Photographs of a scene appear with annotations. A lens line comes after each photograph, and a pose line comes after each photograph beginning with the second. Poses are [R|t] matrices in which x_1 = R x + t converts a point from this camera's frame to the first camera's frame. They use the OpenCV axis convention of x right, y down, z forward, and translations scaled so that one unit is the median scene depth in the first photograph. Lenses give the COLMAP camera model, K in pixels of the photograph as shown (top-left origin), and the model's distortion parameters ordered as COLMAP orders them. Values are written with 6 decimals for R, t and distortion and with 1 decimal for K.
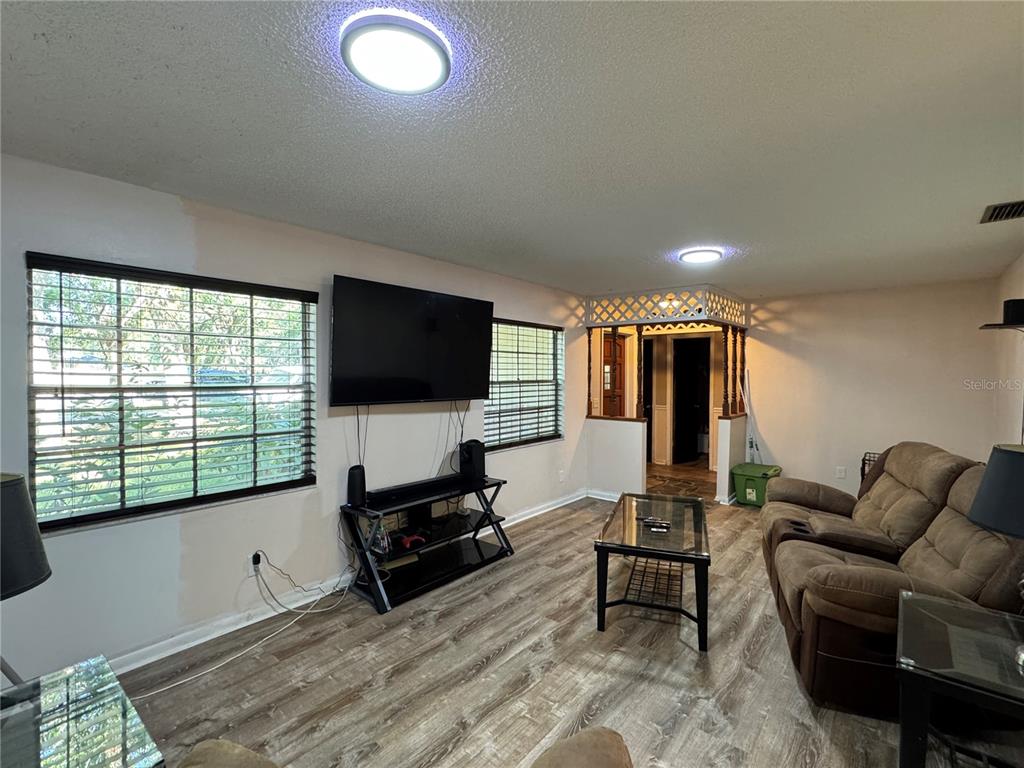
lens RADIAL K [[479.3, 0, 512.0], [0, 479.3, 384.0], [0, 0, 1]] dist [0.040757, 0.000108]
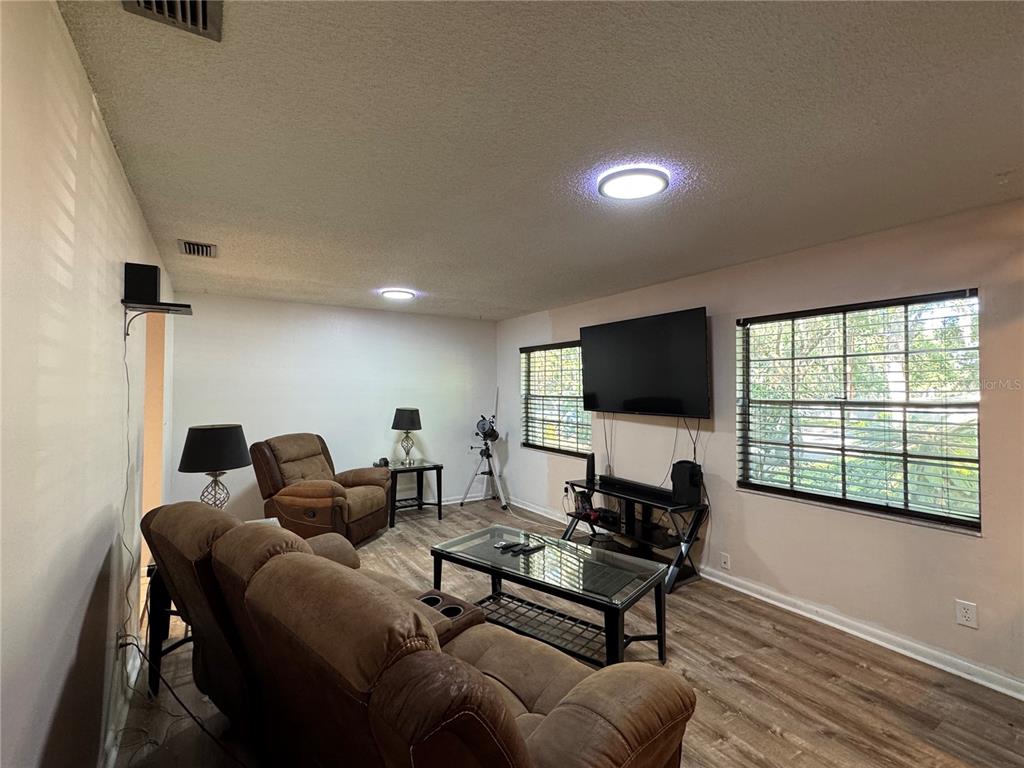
lens RADIAL K [[468.8, 0, 512.0], [0, 468.8, 384.0], [0, 0, 1]] dist [-0.001103, -0.000049]
pose [[-0.308909, -0.006320, -0.951071, 0.887538], [-0.017321, 0.999849, -0.001018, -0.026856], [0.950934, 0.016159, -0.308972, 0.956993]]
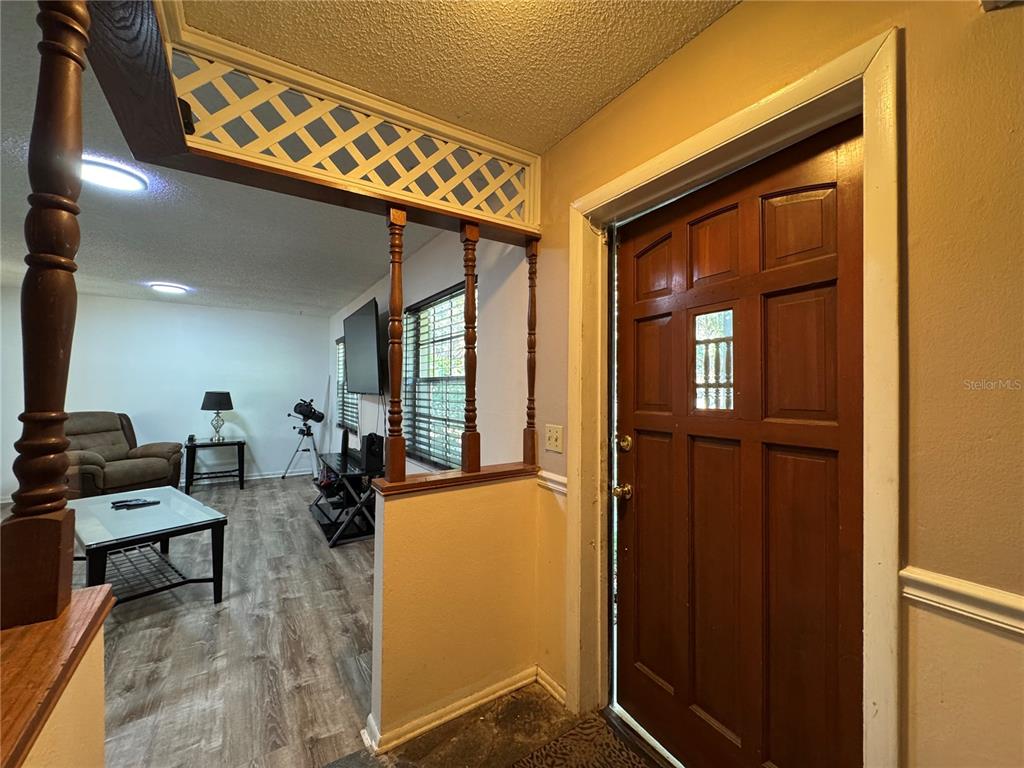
lens RADIAL K [[411.4, 0, 512.0], [0, 411.4, 384.0], [0, 0, 1]] dist [0.001743, 0.000016]
pose [[-0.295400, -0.007447, -0.955345, 0.695871], [-0.024688, 0.999695, -0.000159, -0.000177], [0.955055, 0.023539, -0.295494, 1.561203]]
